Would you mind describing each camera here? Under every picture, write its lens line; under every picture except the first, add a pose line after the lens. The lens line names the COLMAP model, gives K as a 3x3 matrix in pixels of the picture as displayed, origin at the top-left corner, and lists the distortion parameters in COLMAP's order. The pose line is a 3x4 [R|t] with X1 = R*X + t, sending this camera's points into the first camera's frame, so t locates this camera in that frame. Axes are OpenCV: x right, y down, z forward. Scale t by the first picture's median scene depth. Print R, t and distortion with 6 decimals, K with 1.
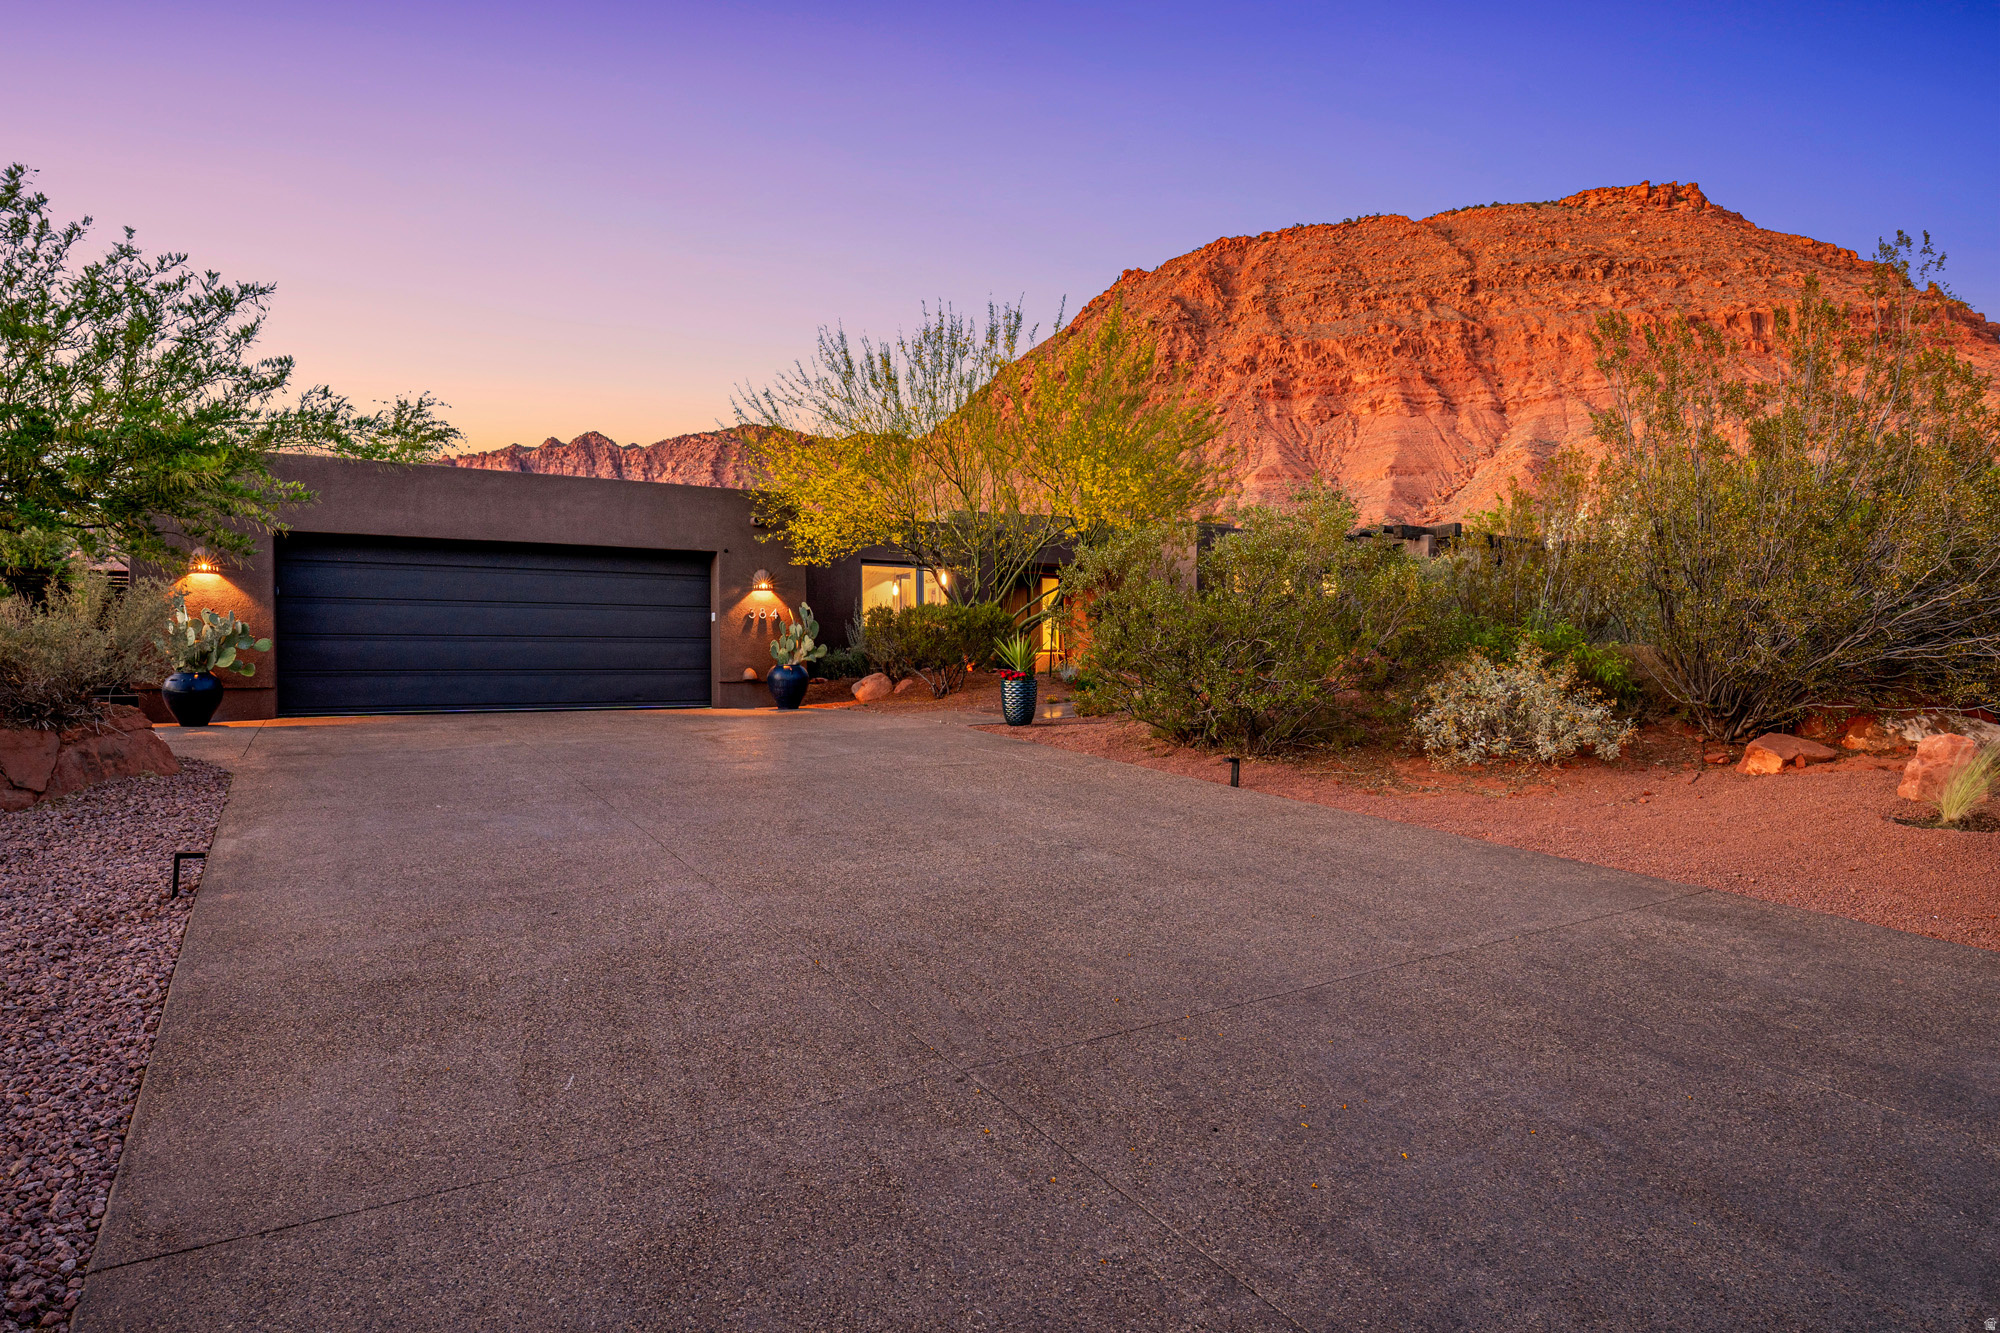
lens RADIAL K [[1132.6, 0, 1000.0], [0, 1132.6, 666.5], [0, 0, 1]] dist [-0.006503, -0.000523]
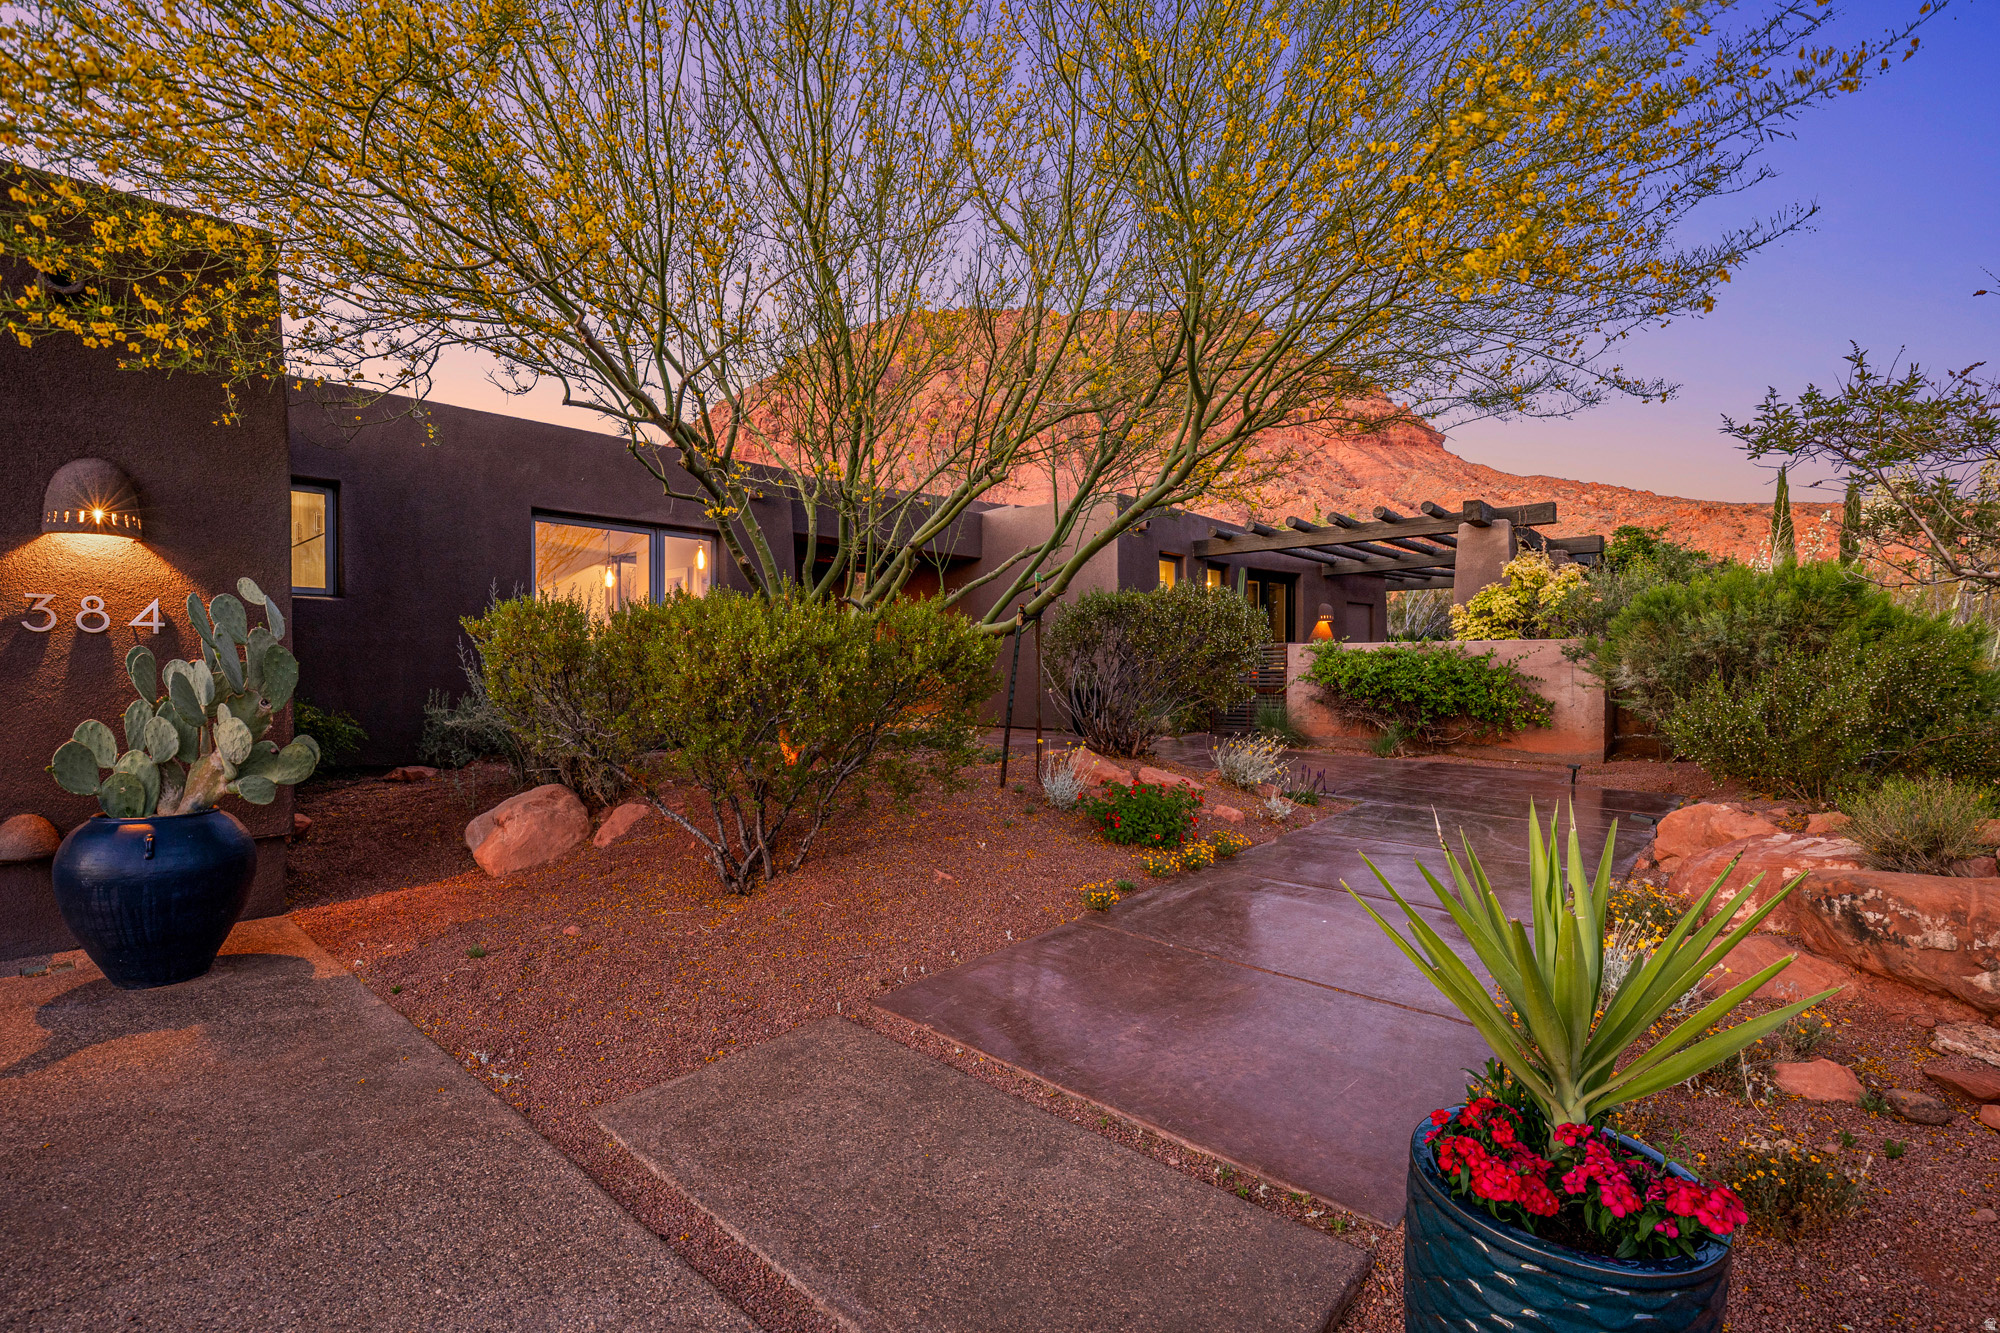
lens RADIAL K [[947.8, 0, 1000.0], [0, 947.8, 666.5], [0, 0, 1]] dist [-0.022319, 0.000141]
pose [[0.956785, 0.009881, 0.290629, -0.061958], [-0.009907, 0.999950, -0.001382, -0.036628], [-0.290628, -0.001557, 0.956835, 0.727547]]
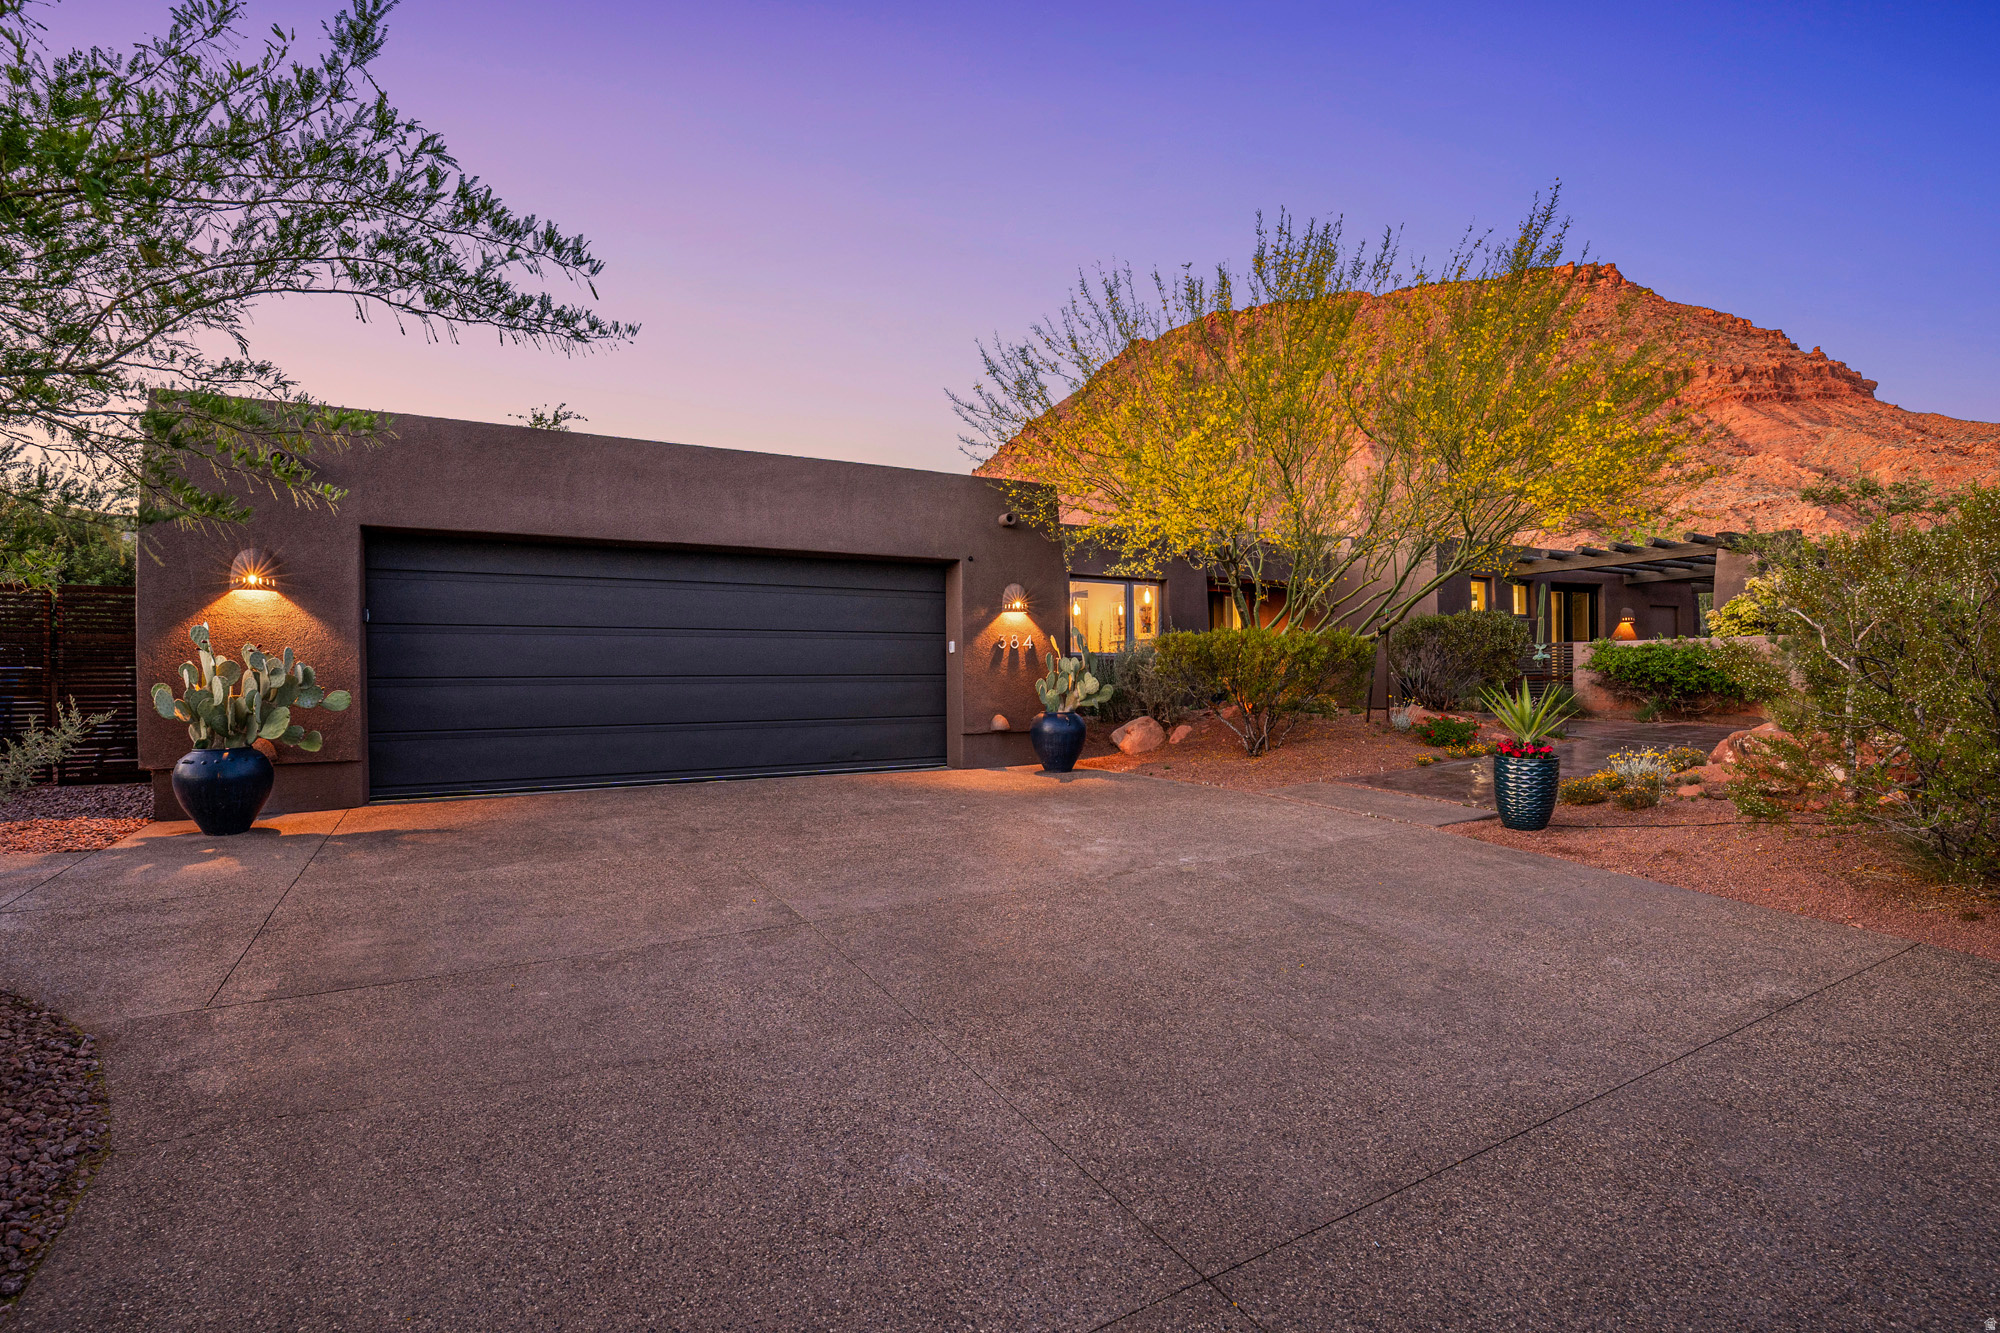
lens RADIAL K [[947.8, 0, 1000.0], [0, 947.8, 666.5], [0, 0, 1]] dist [-0.022319, 0.000141]
pose [[0.999681, -0.000923, -0.025257, -0.207357], [0.000784, 0.999984, -0.005523, -0.027501], [0.025261, 0.005502, 0.999666, 0.376180]]
